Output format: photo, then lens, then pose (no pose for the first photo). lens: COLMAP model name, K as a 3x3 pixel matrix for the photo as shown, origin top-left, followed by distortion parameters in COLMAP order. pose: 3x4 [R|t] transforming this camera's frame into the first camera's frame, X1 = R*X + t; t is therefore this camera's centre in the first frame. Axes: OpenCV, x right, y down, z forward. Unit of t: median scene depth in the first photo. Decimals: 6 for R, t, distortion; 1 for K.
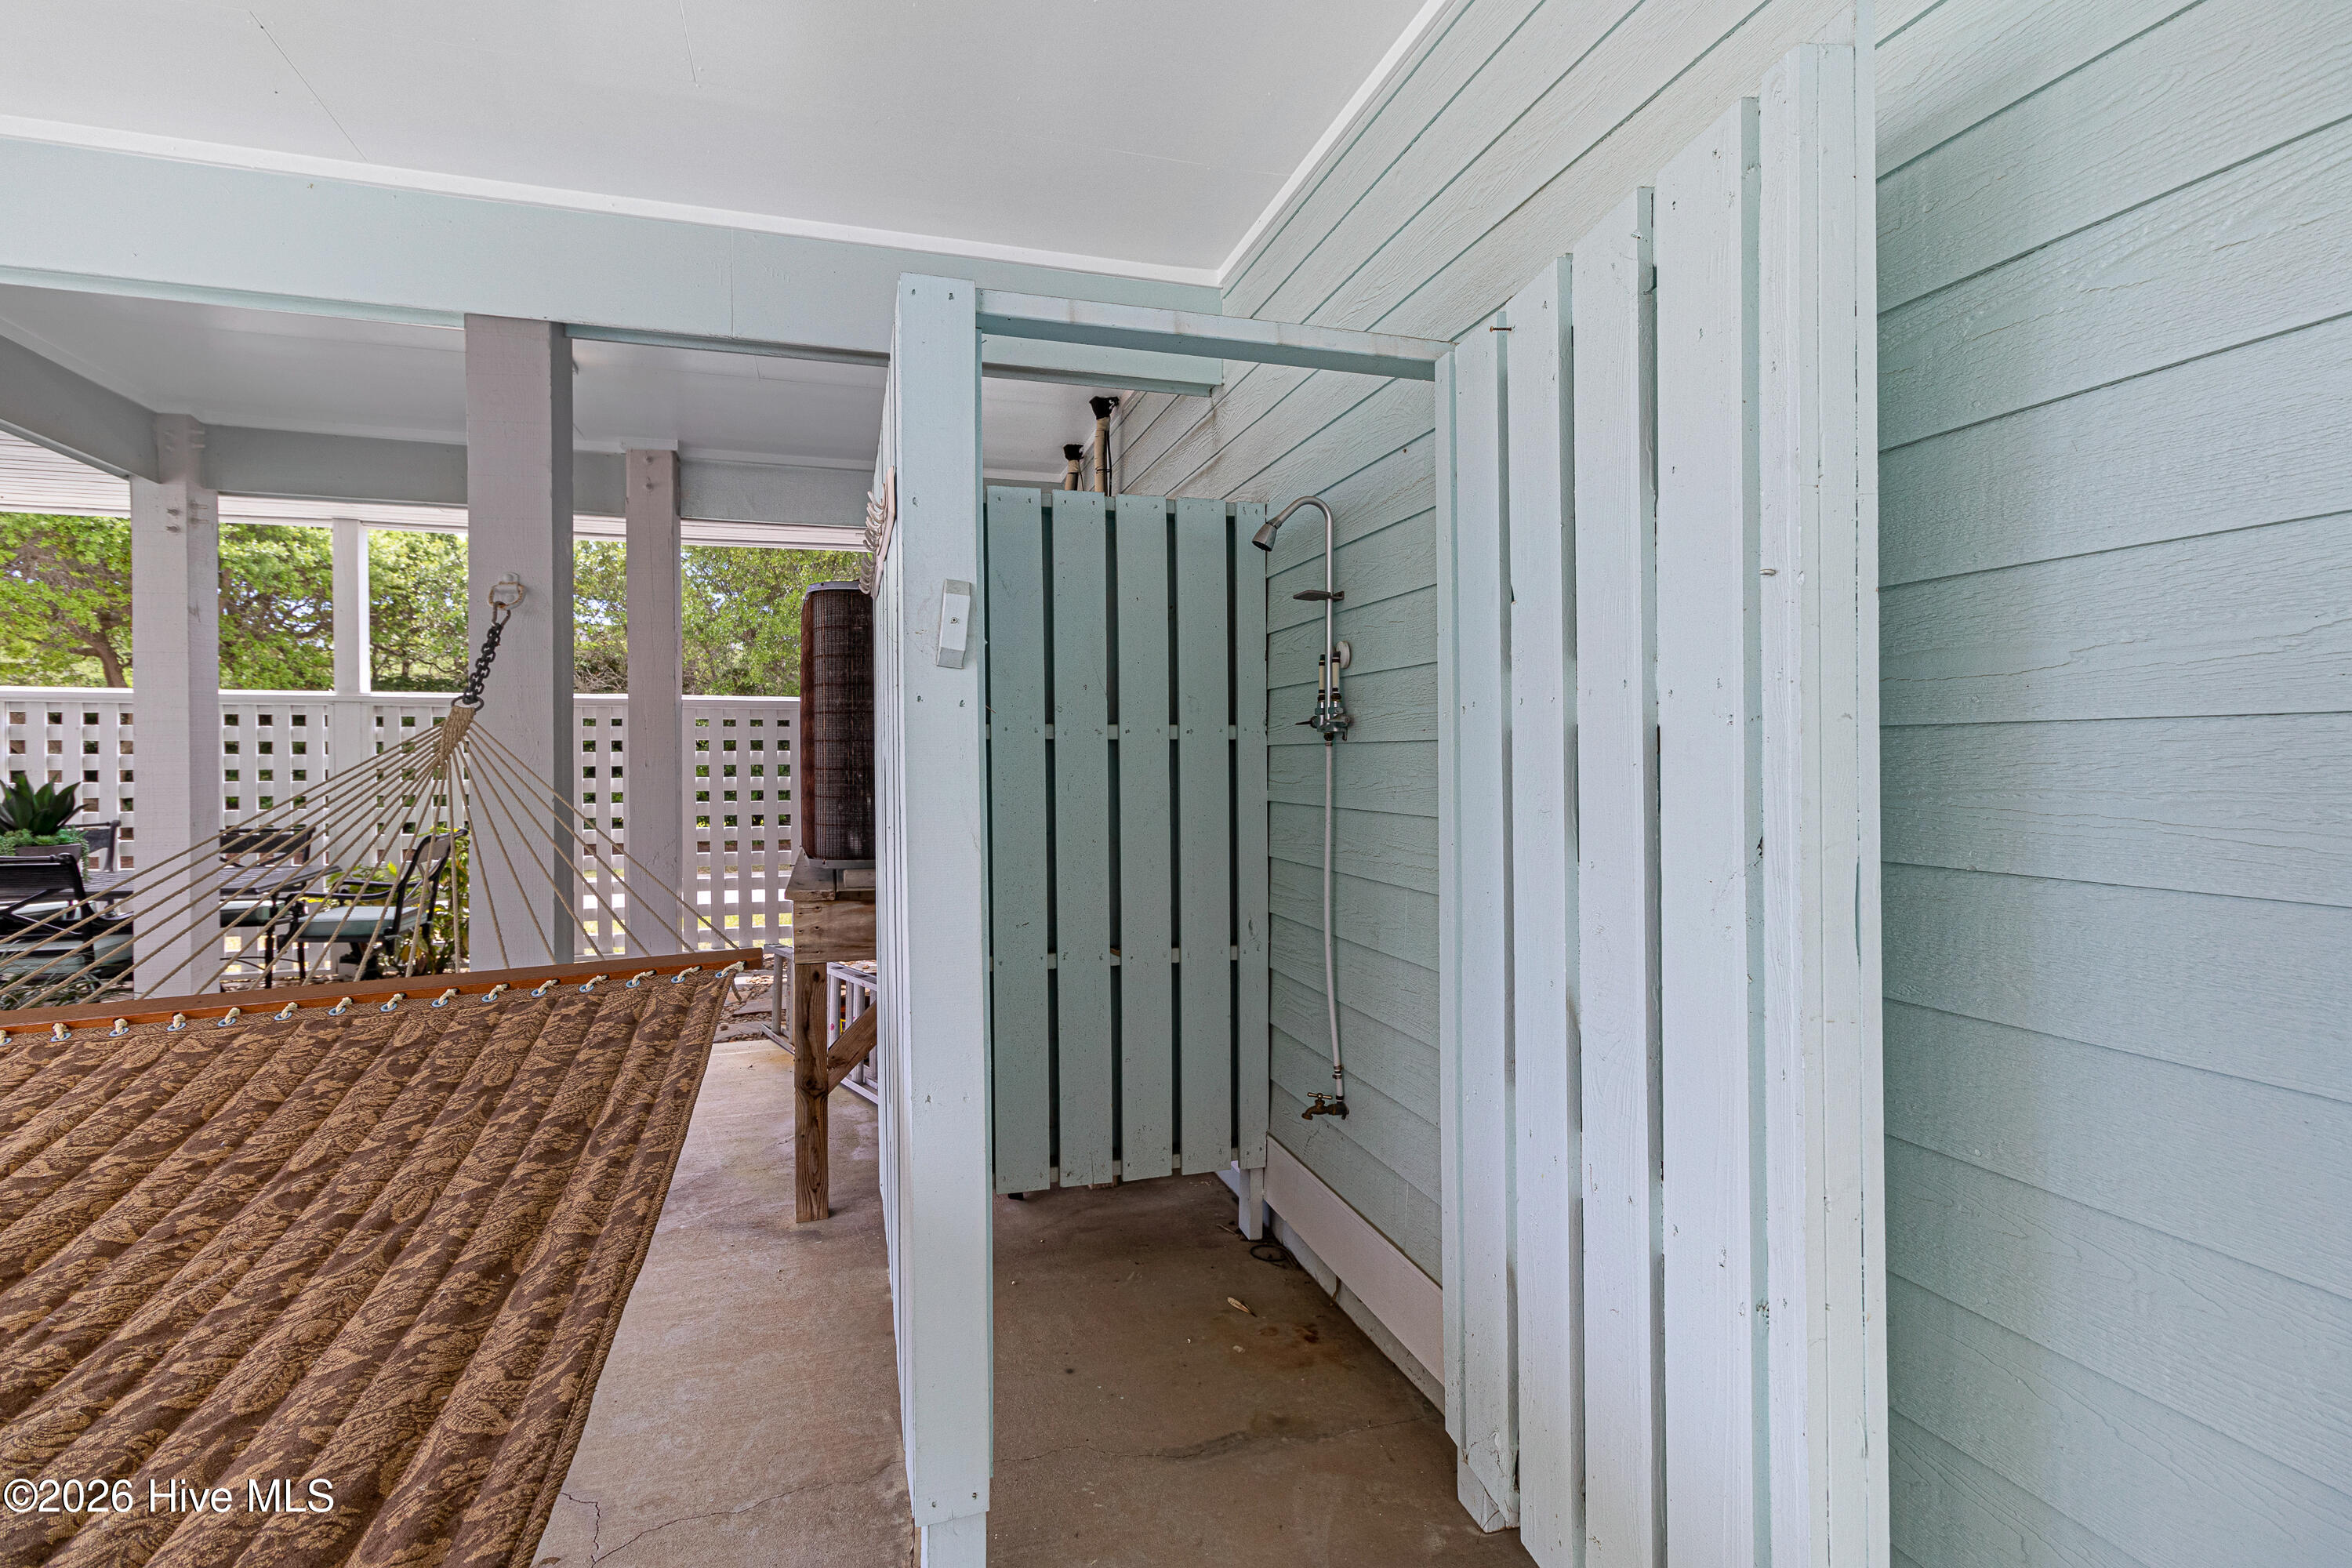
lens RADIAL K [[1099.0, 0, 1166.9], [0, 1099.0, 764.7], [0, 0, 1]] dist [0.013439, 0.000527]
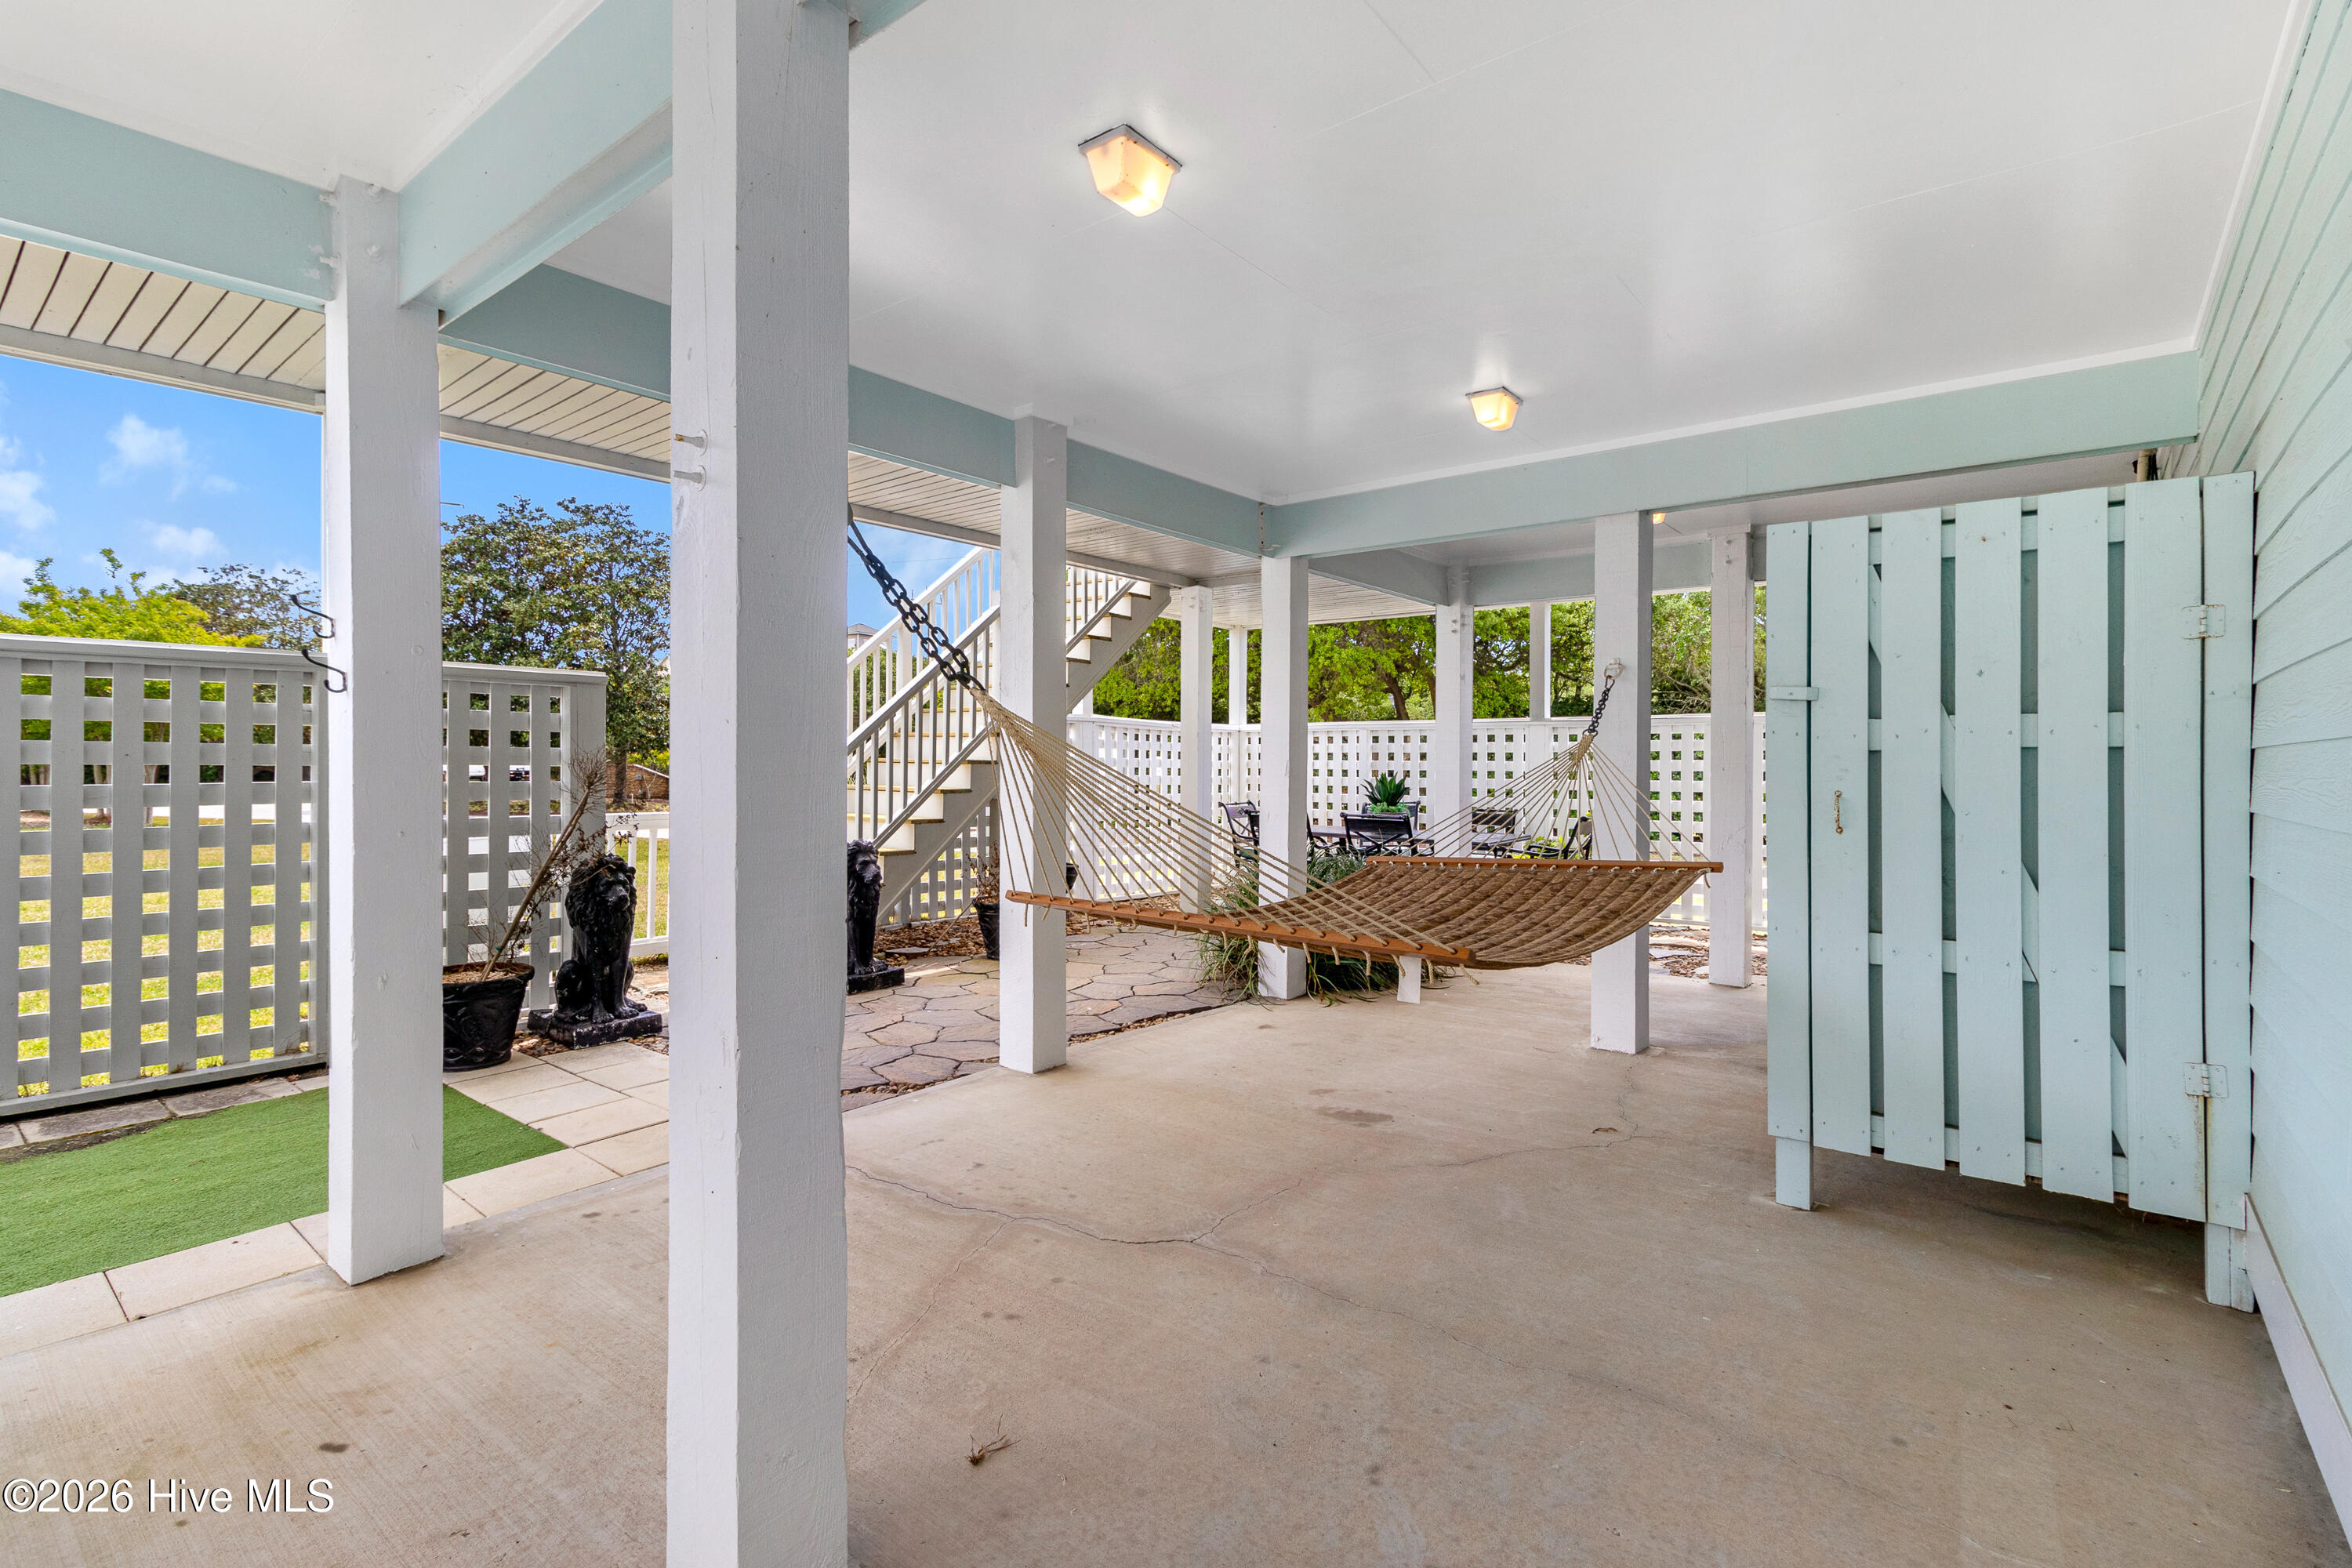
lens RADIAL K [[1099.0, 0, 1166.5], [0, 1099.0, 767.8], [0, 0, 1]] dist [0.013439, 0.000527]
pose [[0.572343, 0.007818, -0.819977, 0.164954], [-0.012175, 0.999925, 0.001035, 0.004068], [0.819924, 0.009391, 0.572396, -0.223078]]
